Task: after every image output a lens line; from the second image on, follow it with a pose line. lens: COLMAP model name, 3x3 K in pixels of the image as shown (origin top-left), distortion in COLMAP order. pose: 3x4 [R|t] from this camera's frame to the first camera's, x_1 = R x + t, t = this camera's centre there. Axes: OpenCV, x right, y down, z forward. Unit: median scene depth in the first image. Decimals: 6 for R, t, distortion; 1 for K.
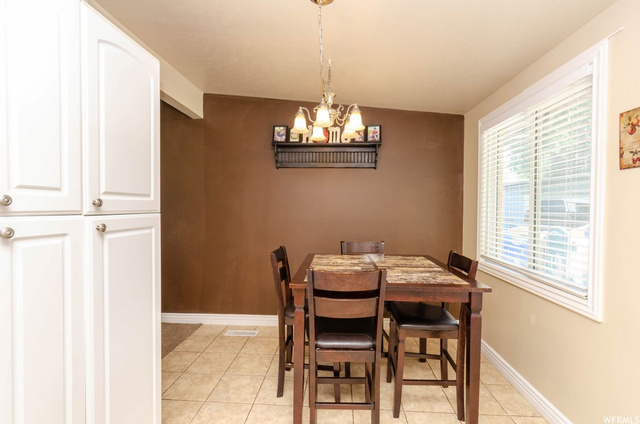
lens RADIAL K [[307.7, 0, 324.8], [0, 307.7, 214.0], [0, 0, 1]] dist [0.016744, 0.000851]
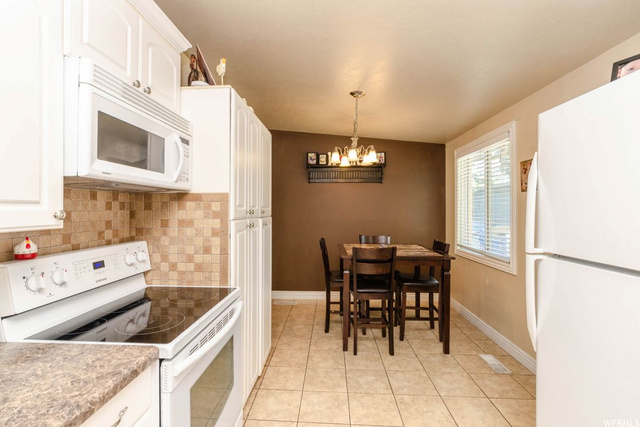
lens RADIAL K [[297.9, 0, 322.1], [0, 297.9, 211.1], [0, 0, 1]] dist [0.006127, -0.001910]
pose [[0.999965, -0.008293, 0.001027, -0.154551], [0.008309, 0.999822, -0.016952, -0.002405], [-0.000886, 0.016960, 0.999856, -0.486215]]
